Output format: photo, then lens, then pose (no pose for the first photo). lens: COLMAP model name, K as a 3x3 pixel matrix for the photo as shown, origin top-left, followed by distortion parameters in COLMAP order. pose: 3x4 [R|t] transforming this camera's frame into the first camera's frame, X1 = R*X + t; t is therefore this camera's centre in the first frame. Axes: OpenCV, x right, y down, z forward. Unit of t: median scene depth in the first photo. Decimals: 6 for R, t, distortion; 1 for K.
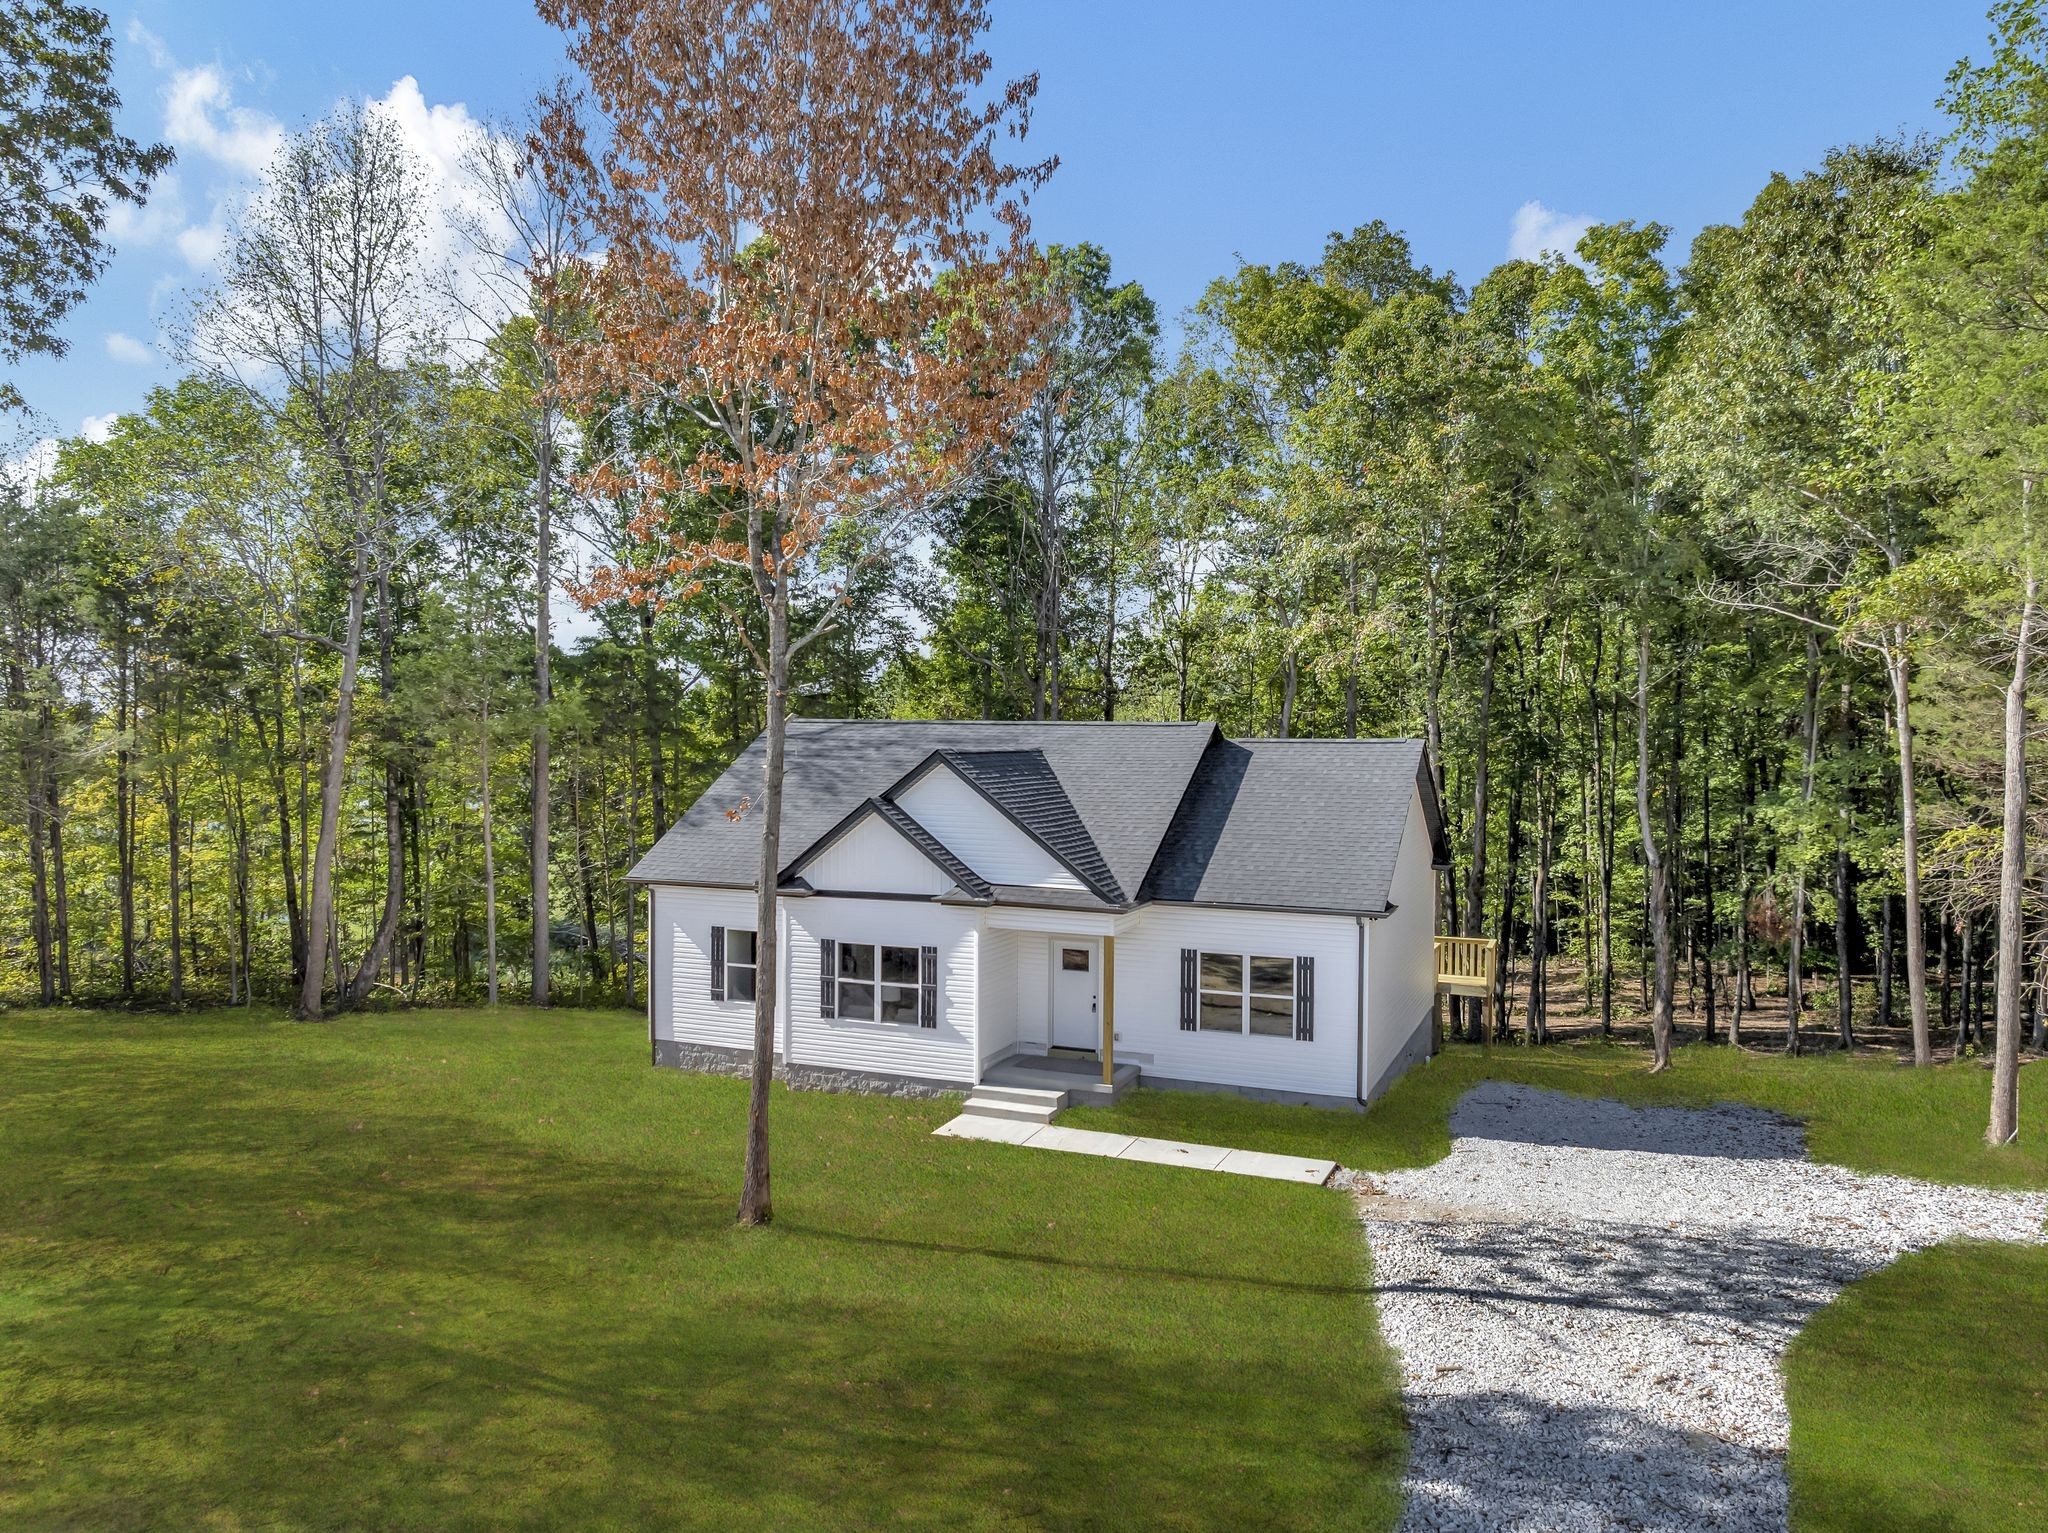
lens RADIAL K [[1442.4, 0, 1030.8], [0, 1442.4, 756.0], [0, 0, 1]] dist [-0.030184, 0.002830]
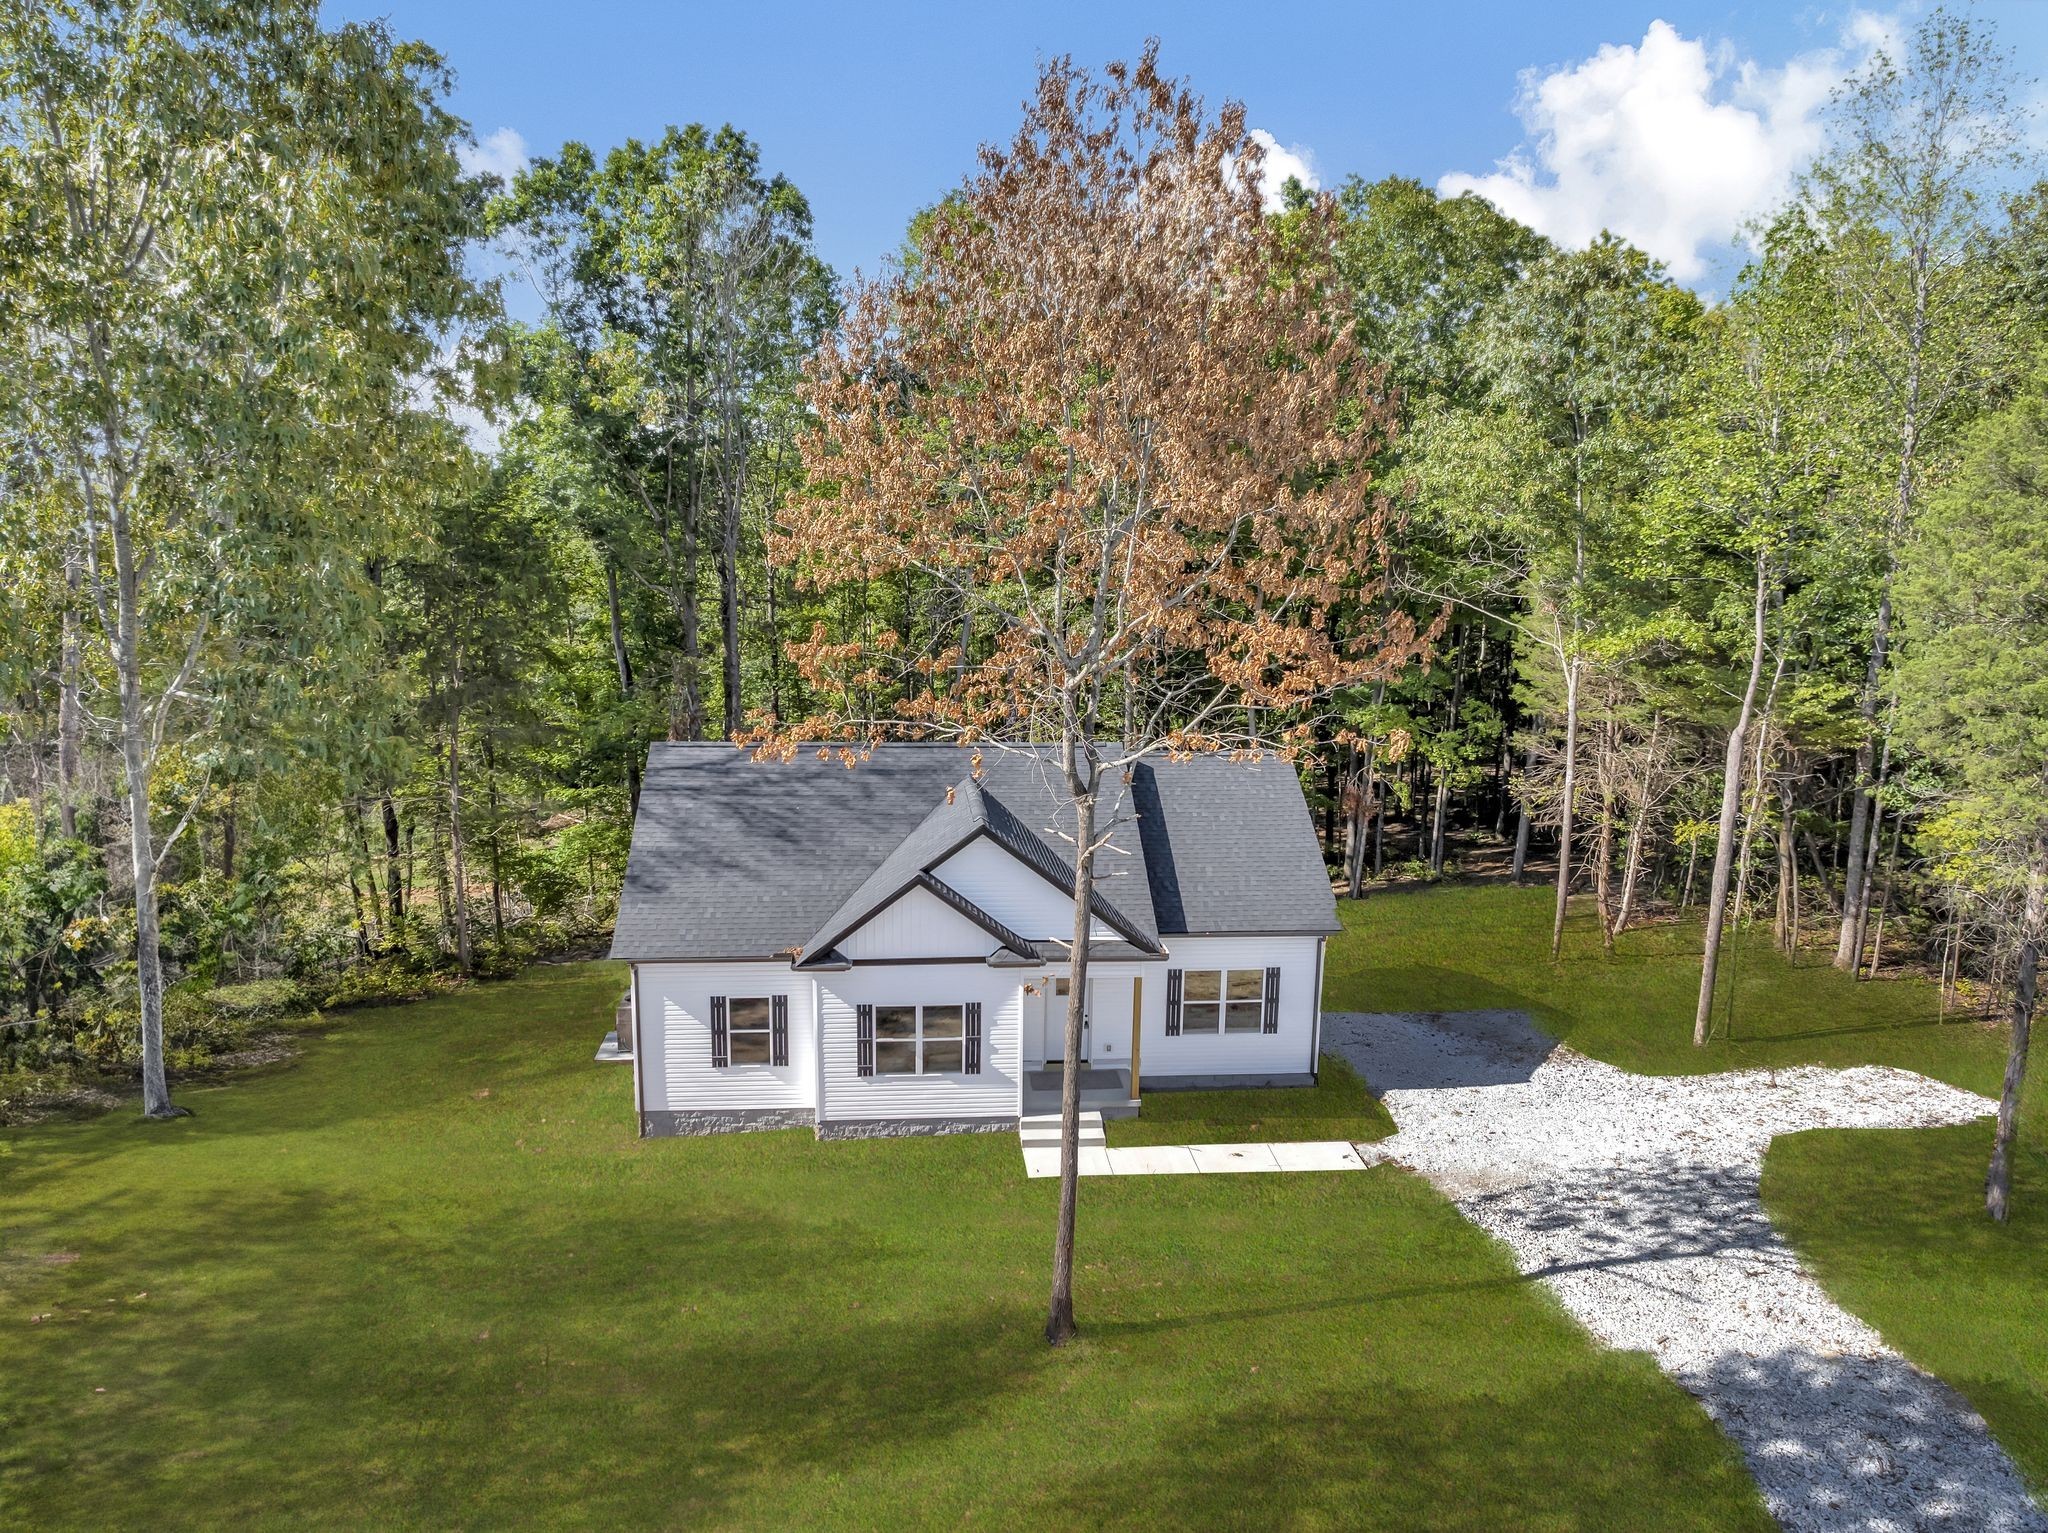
lens RADIAL K [[1447.8, 0, 1024.0], [0, 1447.8, 766.5], [0, 0, 1]] dist [-0.019770, -0.004877]
pose [[0.884249, -0.084674, 0.459275, -0.524821], [0.000544, 0.983612, 0.180295, -0.239388], [-0.467015, -0.159176, 0.869805, 0.067744]]
